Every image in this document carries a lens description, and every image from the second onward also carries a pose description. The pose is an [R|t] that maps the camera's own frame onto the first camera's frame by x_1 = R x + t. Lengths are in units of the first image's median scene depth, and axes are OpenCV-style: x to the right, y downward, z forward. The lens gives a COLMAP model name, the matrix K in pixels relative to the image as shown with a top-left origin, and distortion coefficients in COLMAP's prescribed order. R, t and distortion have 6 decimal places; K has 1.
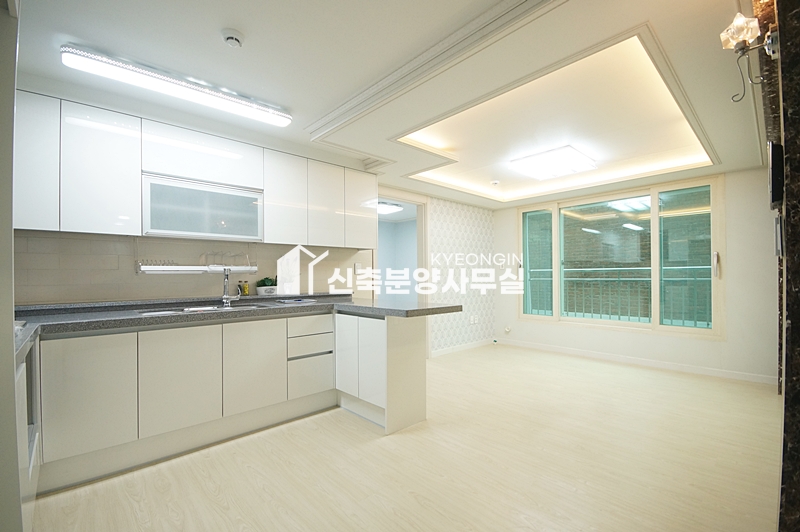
lens RADIAL K [[350.6, 0, 396.1], [0, 350.6, 275.4], [0, 0, 1]] dist [0.010069, -0.012016]
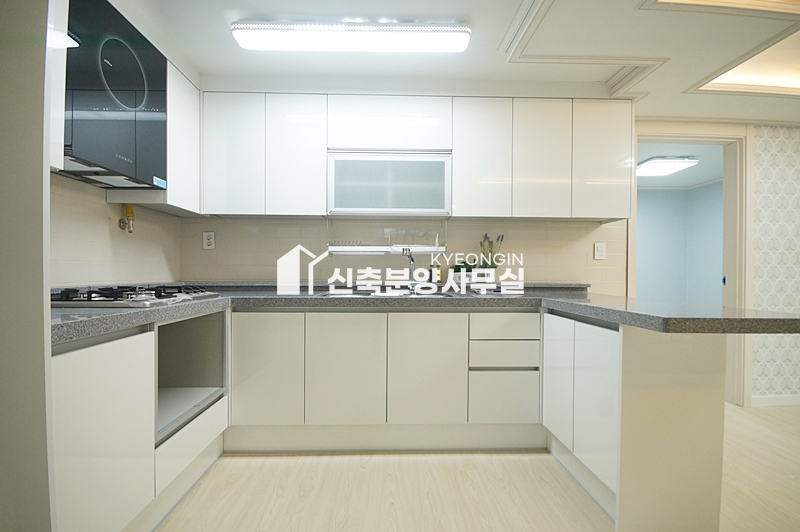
lens RADIAL K [[350.6, 0, 396.1], [0, 350.6, 275.4], [0, 0, 1]] dist [0.010069, -0.012016]
pose [[0.756929, 0.018063, -0.653247, 0.048064], [-0.011569, 0.999832, 0.014241, 0.029254], [0.653395, -0.003223, 0.757011, 0.294363]]
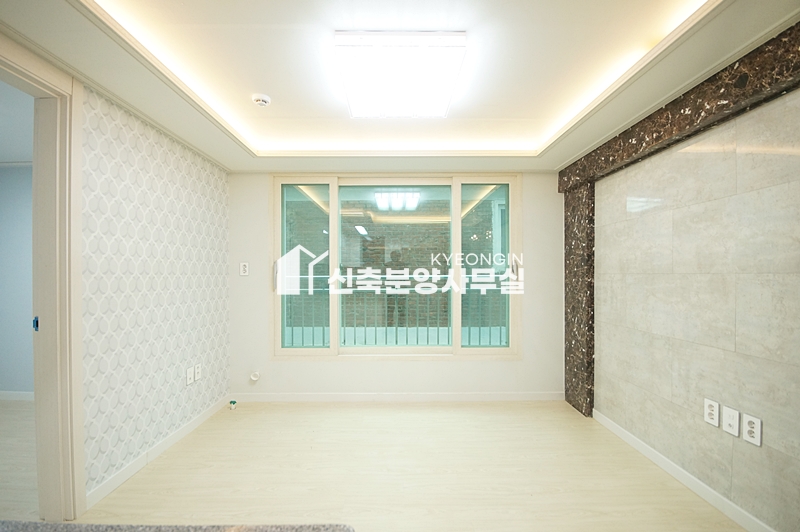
lens RADIAL K [[346.6, 0, 397.3], [0, 346.6, 275.6], [0, 0, 1]] dist [0.009752, -0.016805]
pose [[0.668346, 0.004648, 0.743836, 0.077235], [-0.003625, 0.999989, -0.002992, -0.030567], [-0.743842, -0.000696, 0.668356, 0.784516]]
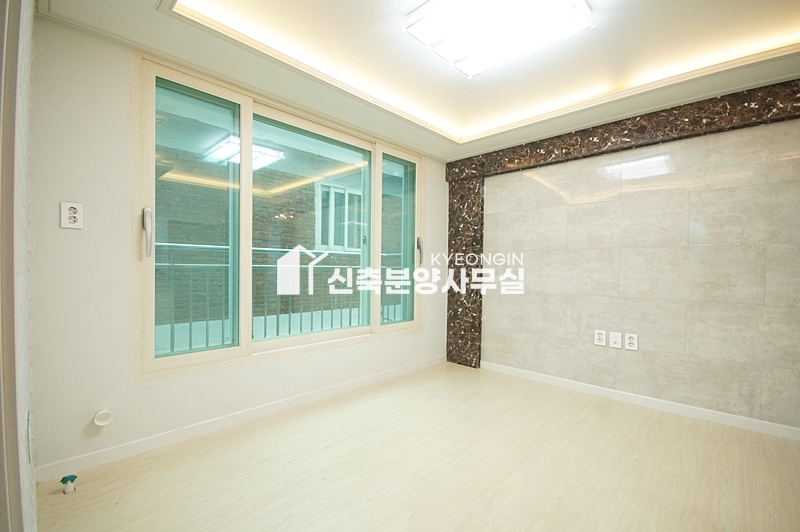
lens RADIAL K [[350.6, 0, 396.1], [0, 350.6, 275.4], [0, 0, 1]] dist [0.010069, -0.012016]
pose [[-0.062345, -0.011685, 0.997986, -0.024514], [-0.012459, 0.999863, 0.010929, 0.029853], [-0.997977, -0.011752, -0.062482, 1.382009]]
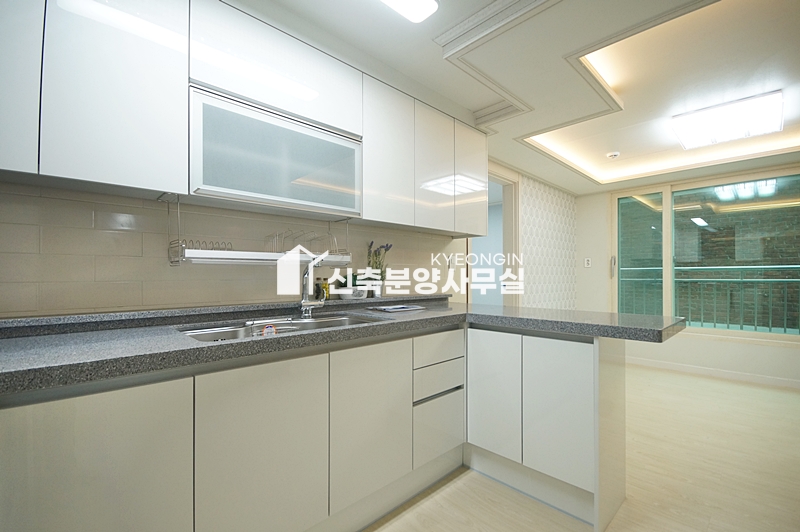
lens RADIAL K [[350.6, 0, 396.1], [0, 350.6, 275.4], [0, 0, 1]] dist [0.010069, -0.012016]
pose [[0.999871, 0.006389, 0.014708, -0.303402], [-0.006374, 0.999979, -0.001069, 0.010645], [-0.014715, 0.000975, 0.999891, 0.328764]]
